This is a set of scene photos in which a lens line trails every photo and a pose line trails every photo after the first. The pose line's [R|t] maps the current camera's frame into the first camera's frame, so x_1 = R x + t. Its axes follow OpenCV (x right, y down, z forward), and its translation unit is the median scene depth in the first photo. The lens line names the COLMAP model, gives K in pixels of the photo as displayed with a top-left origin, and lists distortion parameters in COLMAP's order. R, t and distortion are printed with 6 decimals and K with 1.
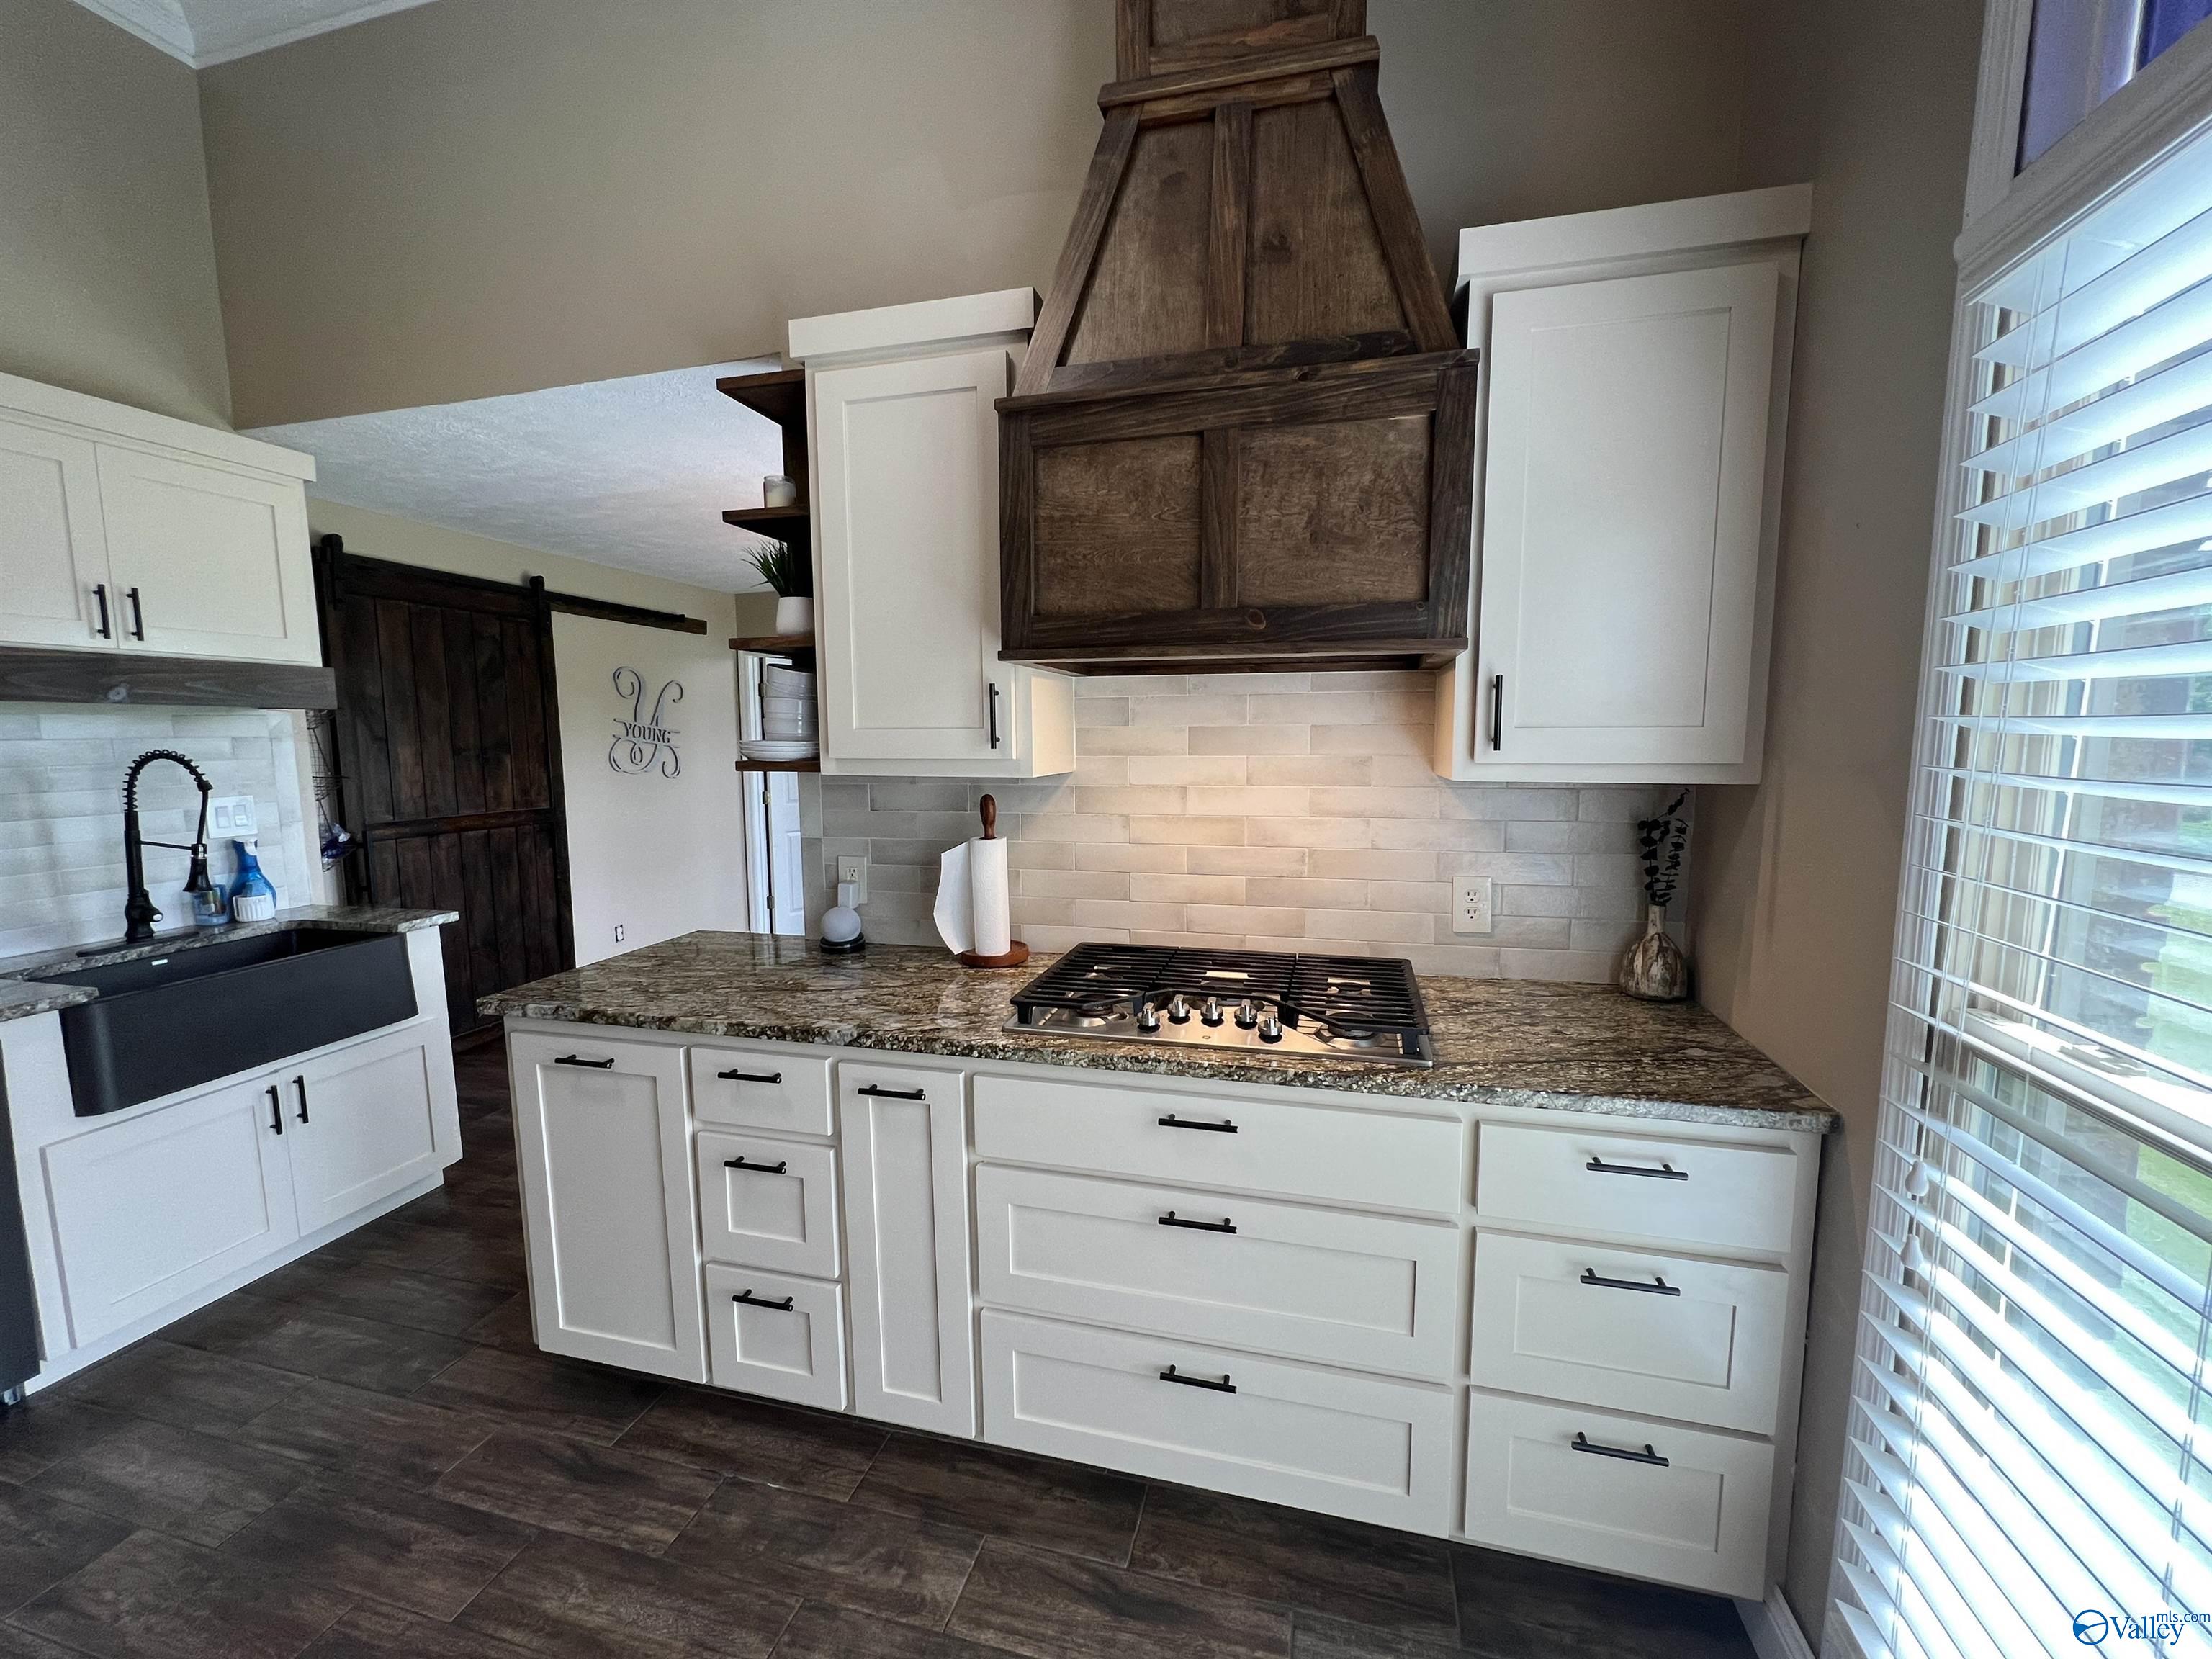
lens RADIAL K [[885.0, 0, 1108.6], [0, 885.0, 829.6], [0, 0, 1]] dist [0.000252, 0.000483]
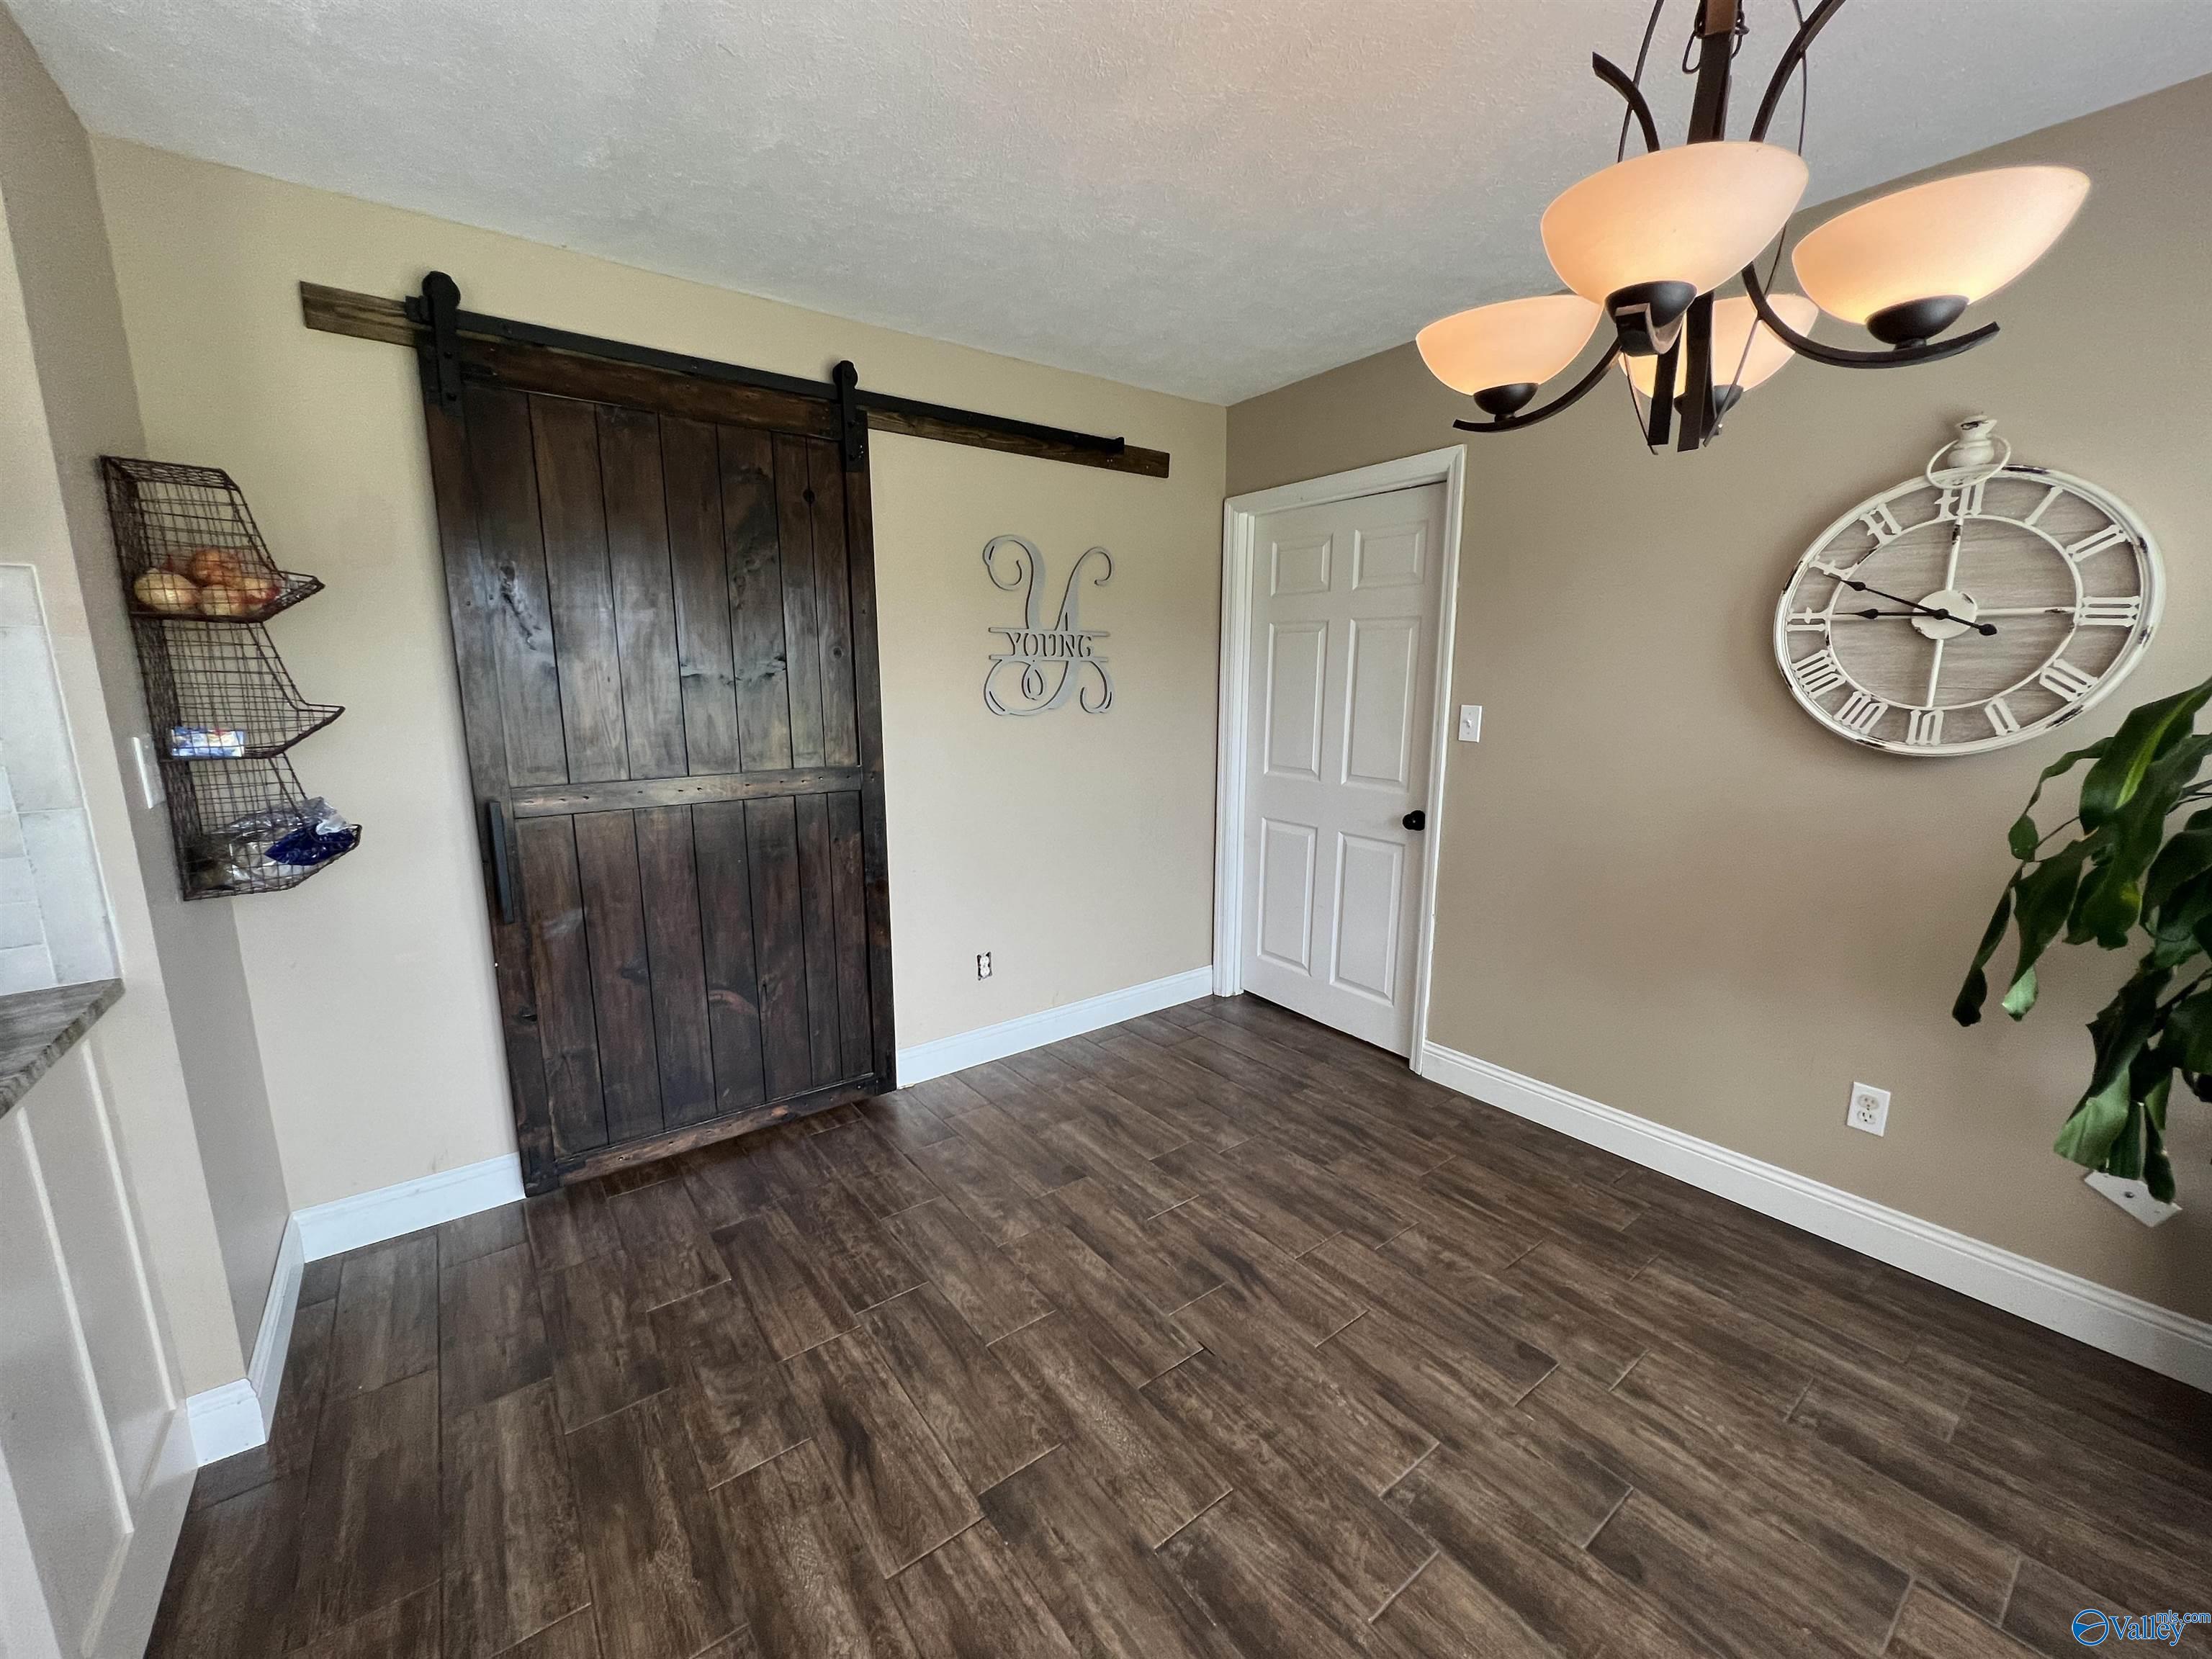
lens RADIAL K [[885.0, 0, 1111.7], [0, 885.0, 827.3], [0, 0, 1]] dist [0.000252, 0.000483]
pose [[0.788115, 0.118661, -0.603982, -0.128795], [-0.074788, 0.992432, 0.097390, -0.056732], [0.610968, -0.031584, 0.791025, 0.638259]]
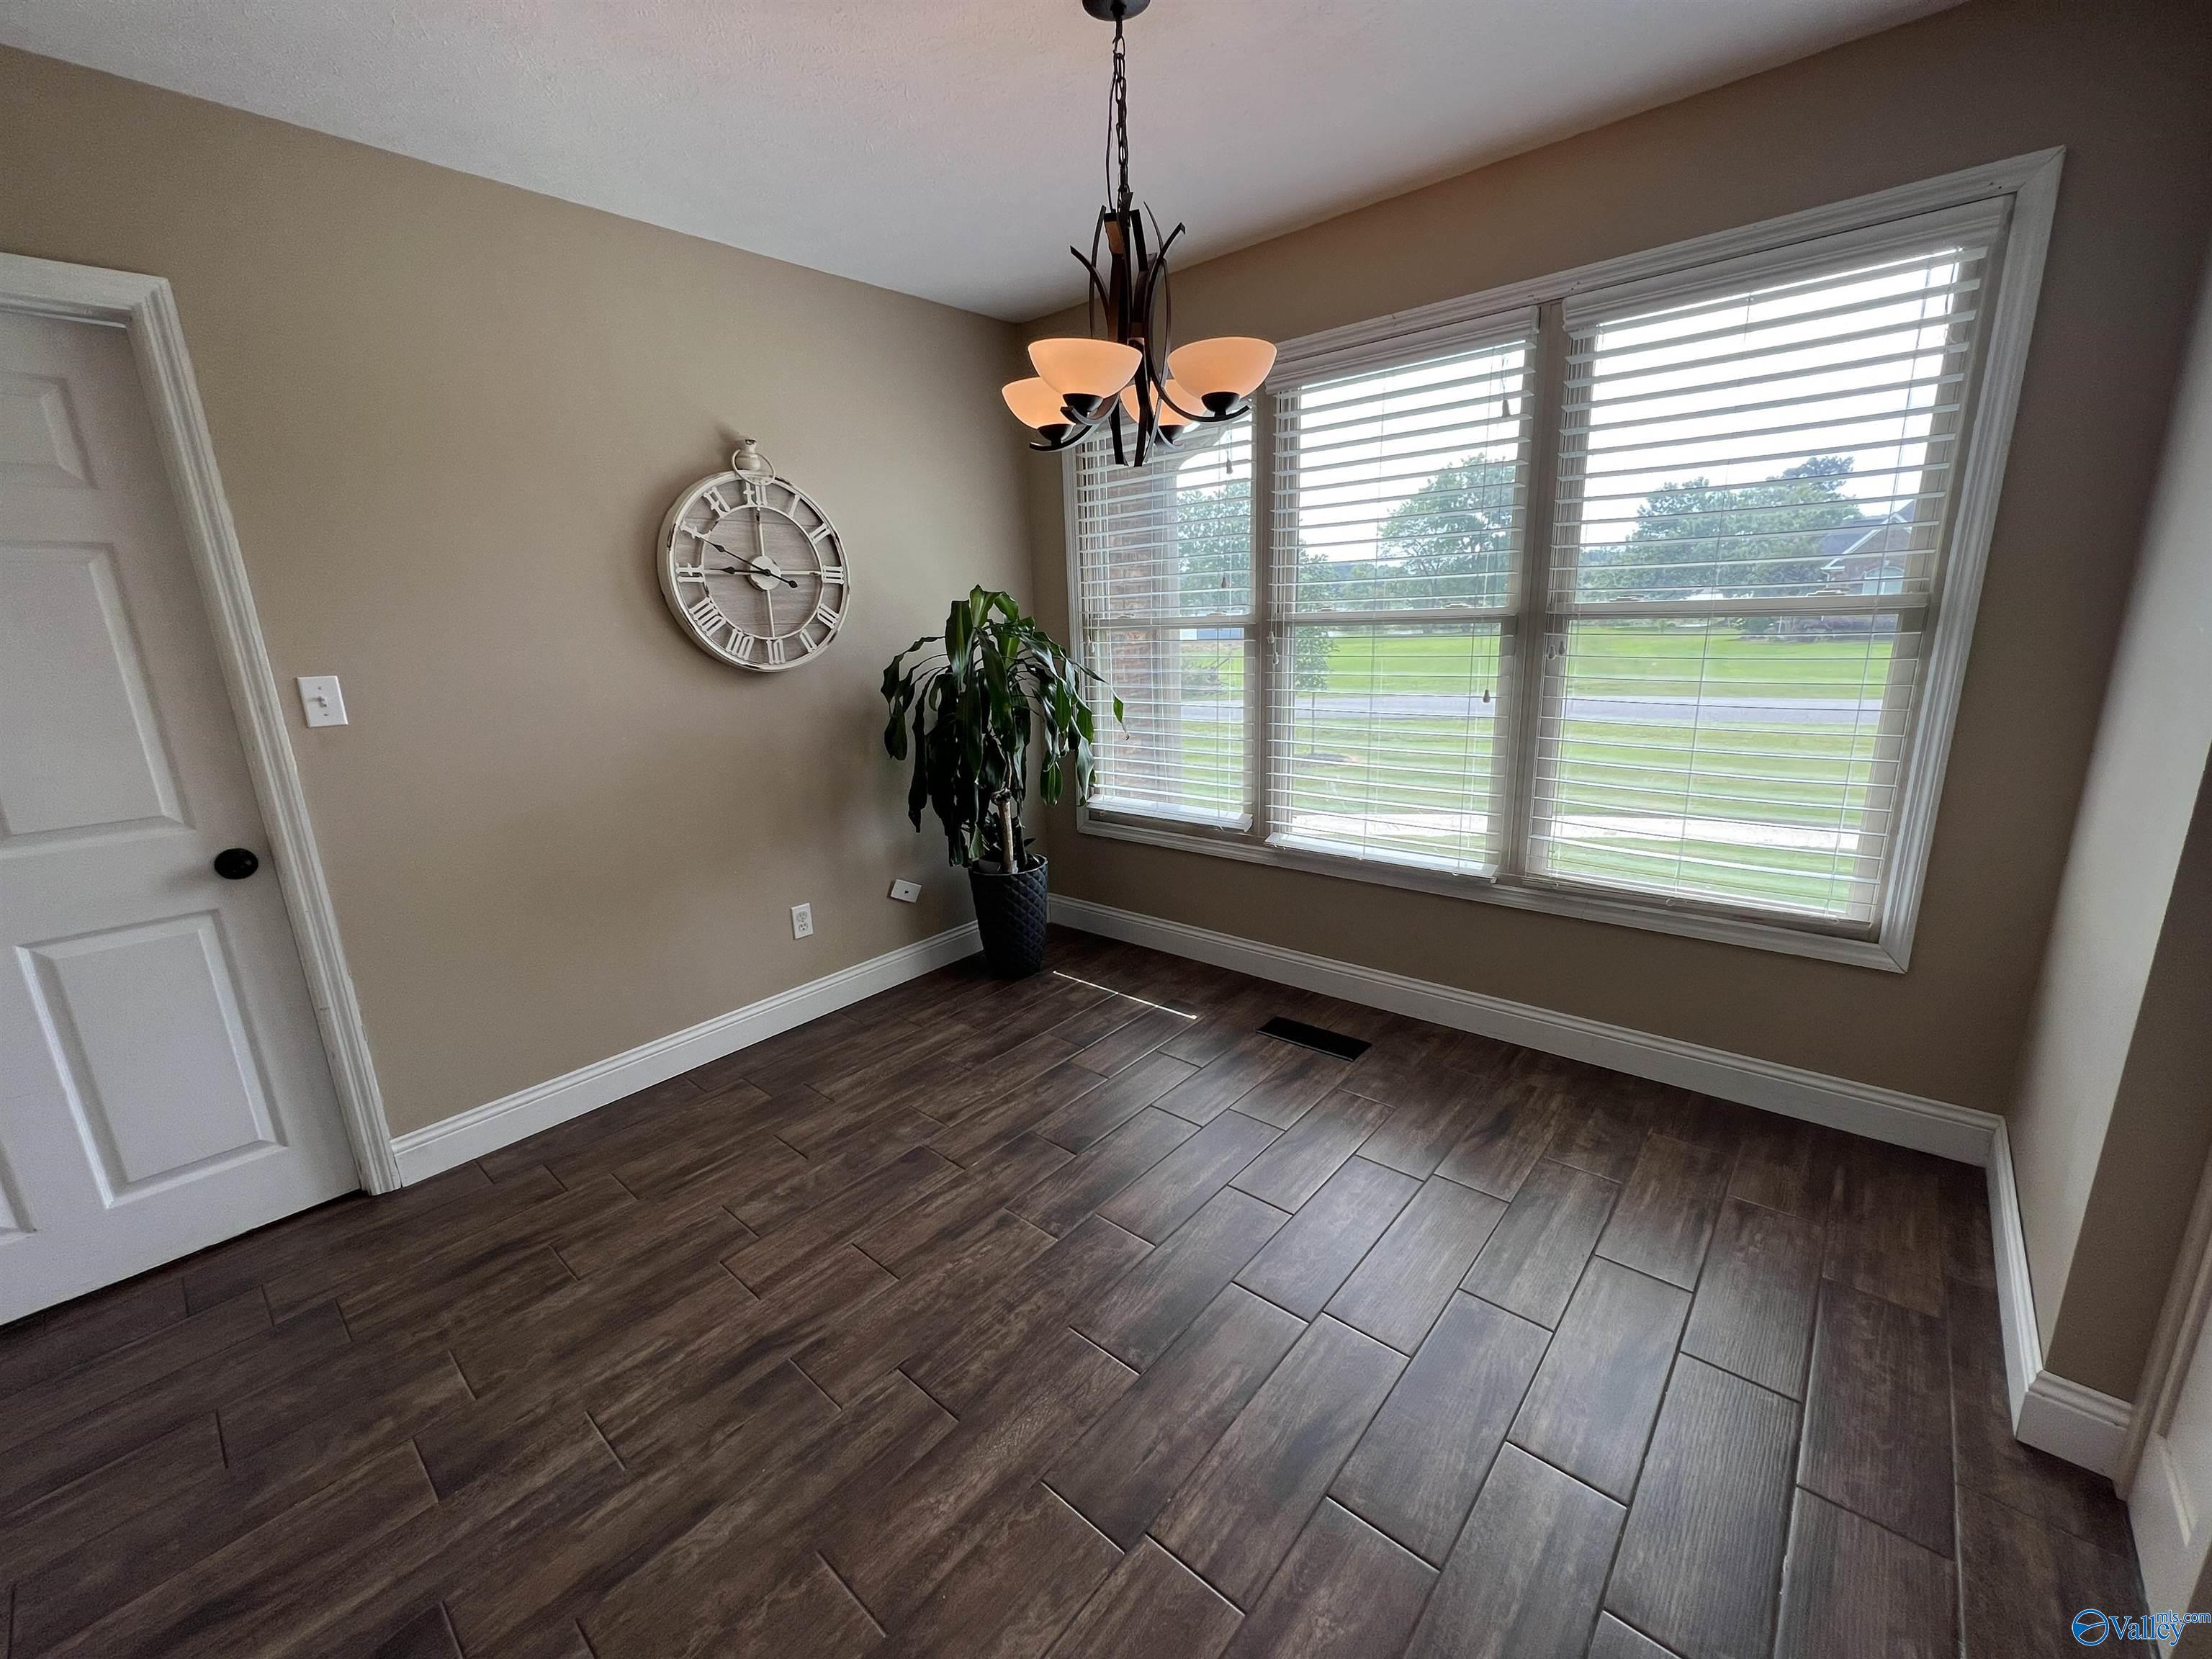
lens RADIAL K [[885.0, 0, 1105.9], [0, 885.0, 831.6], [0, 0, 1]] dist [0.000252, 0.000483]
pose [[0.448273, -0.223307, 0.865555, -0.879709], [0.134520, 0.974119, 0.181648, -0.046193], [-0.883717, 0.035007, 0.466710, 0.799604]]
